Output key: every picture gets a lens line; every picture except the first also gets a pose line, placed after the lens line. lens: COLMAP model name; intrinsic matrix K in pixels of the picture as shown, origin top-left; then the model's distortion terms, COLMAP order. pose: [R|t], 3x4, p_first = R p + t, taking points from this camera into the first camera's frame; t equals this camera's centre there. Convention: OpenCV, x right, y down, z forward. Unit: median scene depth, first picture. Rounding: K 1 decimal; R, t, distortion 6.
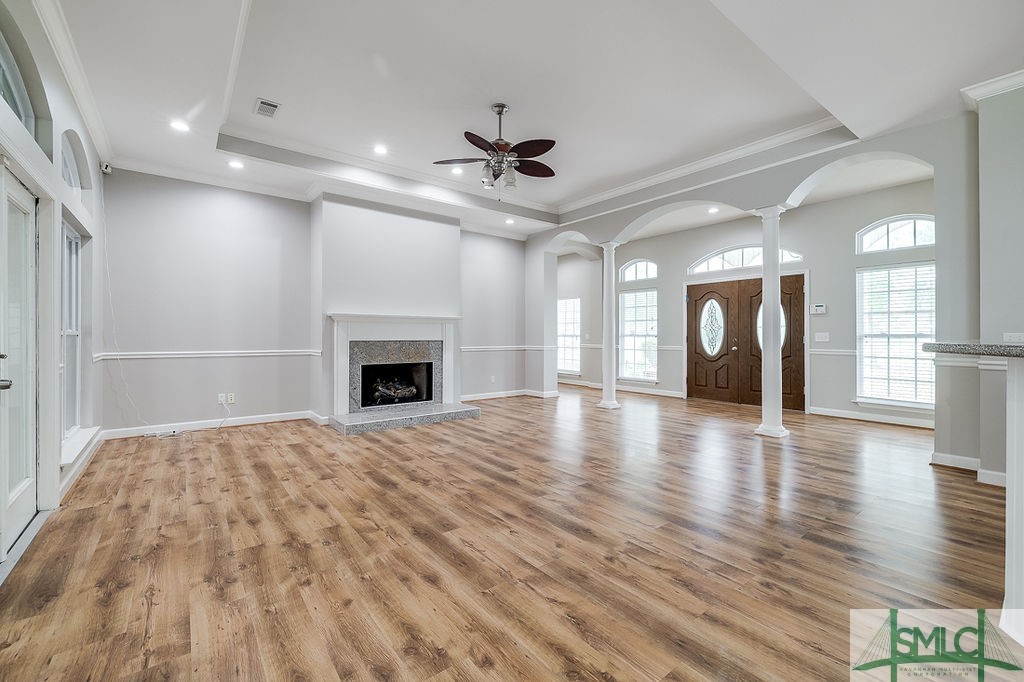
lens RADIAL K [[432.8, 0, 510.8], [0, 432.8, 335.9], [0, 0, 1]] dist [0.001093, 0.000549]
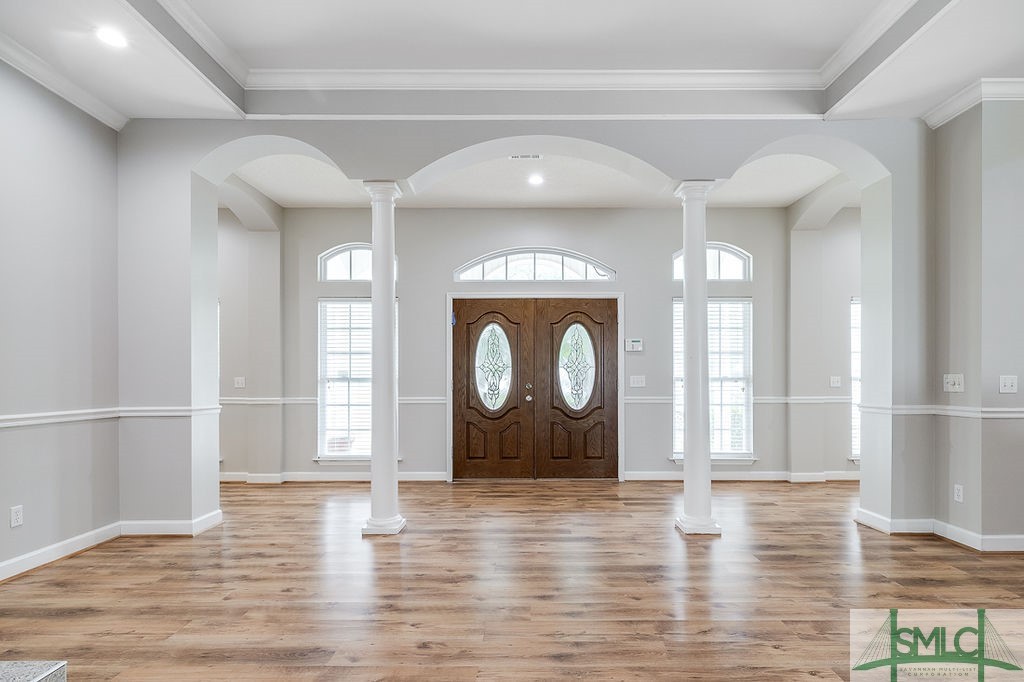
lens RADIAL K [[515.8, 0, 527.7], [0, 515.8, 382.1], [0, 0, 1]] dist [0.000540, -0.001057]
pose [[0.608541, -0.004516, 0.793509, -0.142028], [0.001980, 0.999989, 0.004172, 0.000394], [-0.793520, -0.000968, 0.608544, 0.584492]]
